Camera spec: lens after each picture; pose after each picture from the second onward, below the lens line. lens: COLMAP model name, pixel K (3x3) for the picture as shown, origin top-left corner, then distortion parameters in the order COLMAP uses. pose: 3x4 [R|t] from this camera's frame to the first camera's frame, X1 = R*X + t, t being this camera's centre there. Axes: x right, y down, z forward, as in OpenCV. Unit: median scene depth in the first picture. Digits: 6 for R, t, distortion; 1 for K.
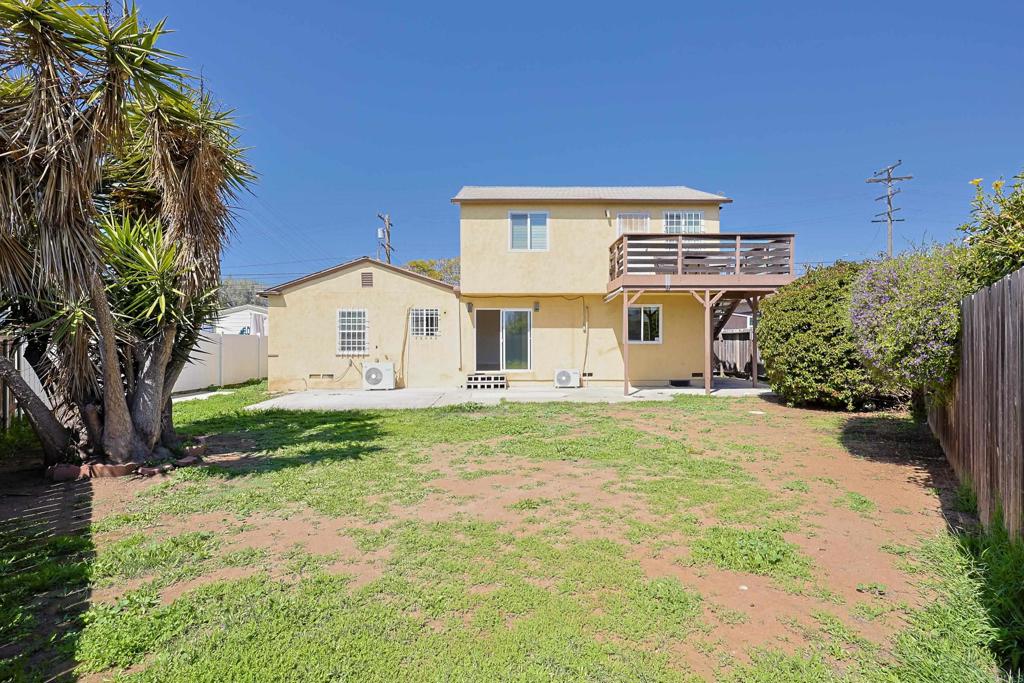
lens RADIAL K [[442.4, 0, 515.8], [0, 442.4, 337.6], [0, 0, 1]] dist [0.017474, 0.000198]
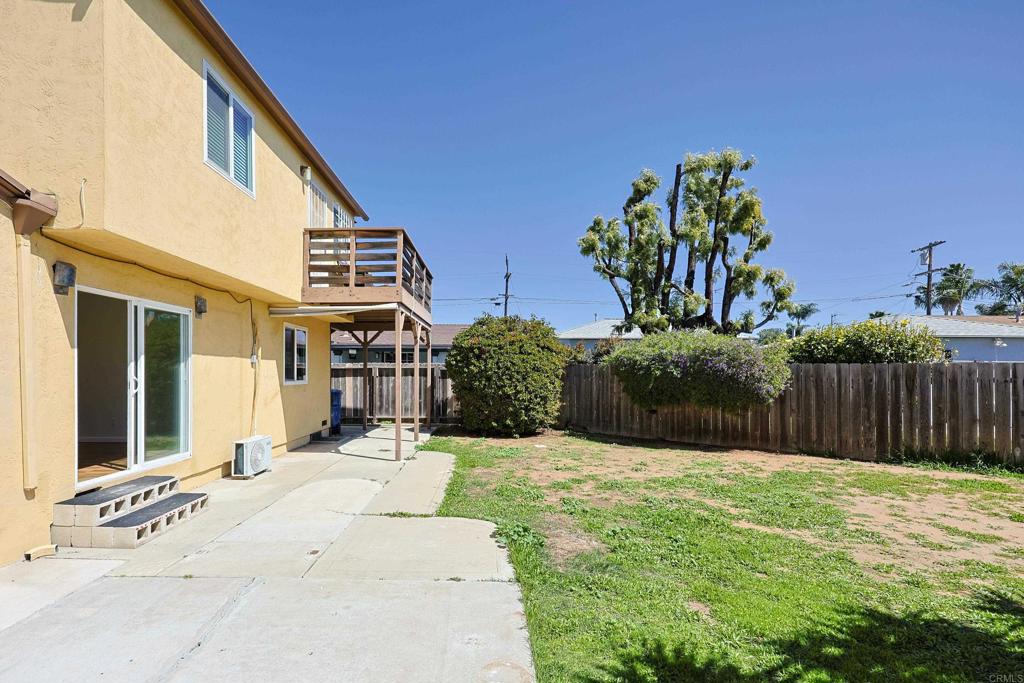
lens RADIAL K [[464.8, 0, 512.6], [0, 464.8, 347.5], [0, 0, 1]] dist [0.008470, 0.000120]
pose [[0.046052, 0.056758, 0.997325, -0.404402], [-0.011061, 0.998352, -0.056306, -0.006124], [-0.998878, -0.008438, 0.046604, 0.682852]]
